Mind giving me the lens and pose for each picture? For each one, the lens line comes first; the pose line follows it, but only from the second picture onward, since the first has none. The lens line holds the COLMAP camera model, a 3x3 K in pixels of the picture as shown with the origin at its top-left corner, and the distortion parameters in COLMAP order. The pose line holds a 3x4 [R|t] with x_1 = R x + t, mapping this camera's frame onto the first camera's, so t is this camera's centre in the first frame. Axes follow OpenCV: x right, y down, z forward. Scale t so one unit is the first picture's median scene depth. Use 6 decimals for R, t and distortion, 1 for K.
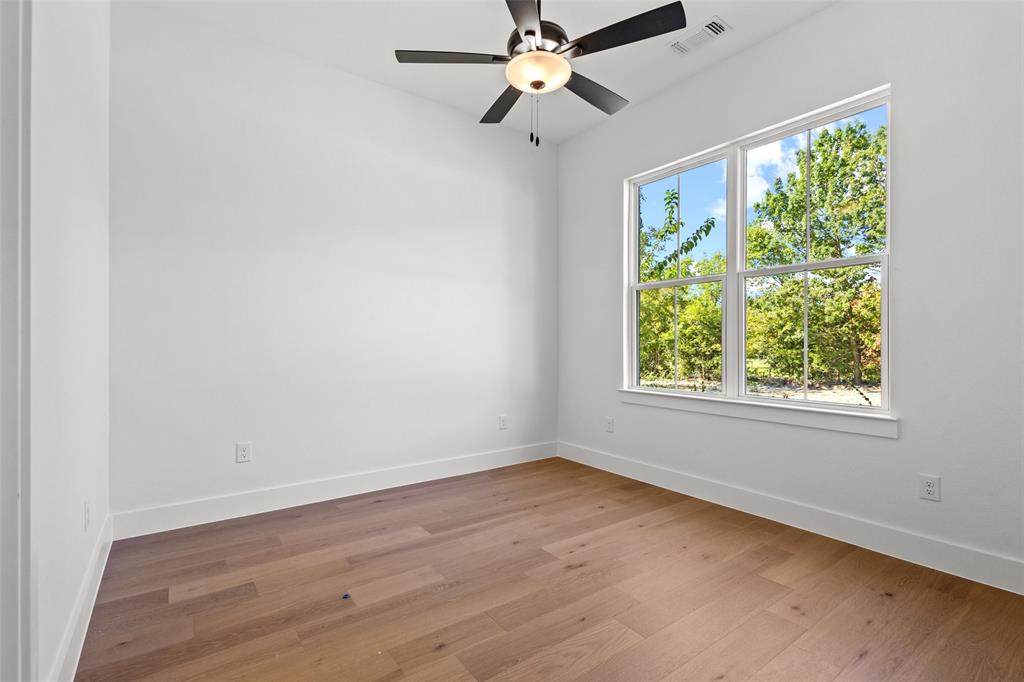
lens RADIAL K [[468.4, 0, 512.6], [0, 468.4, 343.5], [0, 0, 1]] dist [-0.000211, -0.001589]
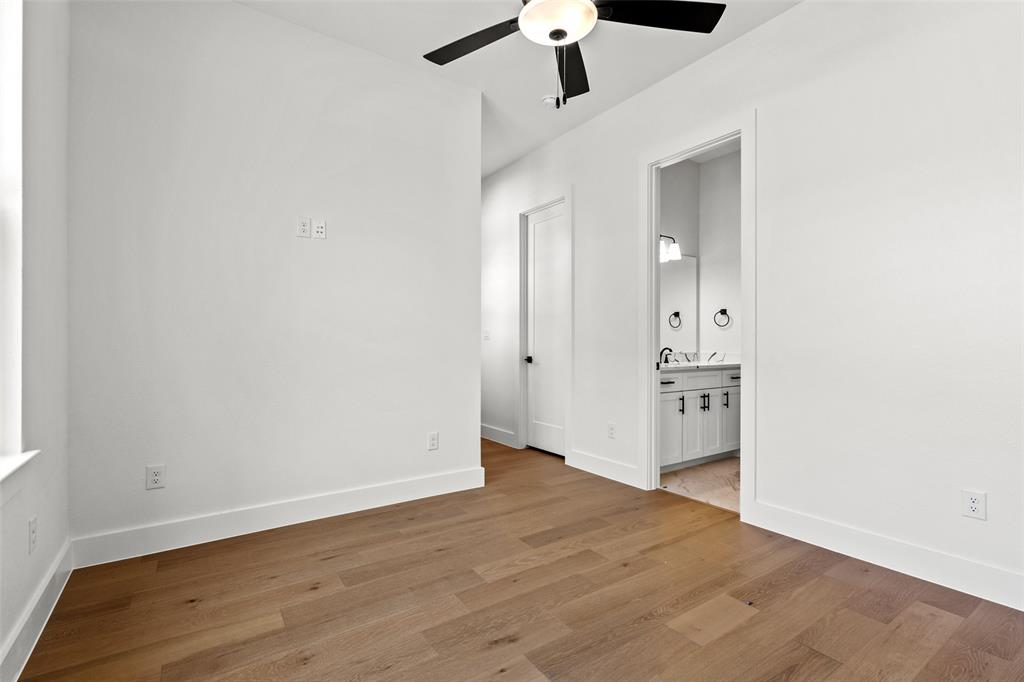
lens RADIAL K [[468.4, 0, 511.7], [0, 468.4, 338.6], [0, 0, 1]] dist [-0.000211, -0.001589]
pose [[-0.999557, -0.003472, 0.029573, 0.110562], [-0.003654, 0.999975, -0.006087, -0.004822], [-0.029551, -0.006192, -0.999544, 1.904123]]
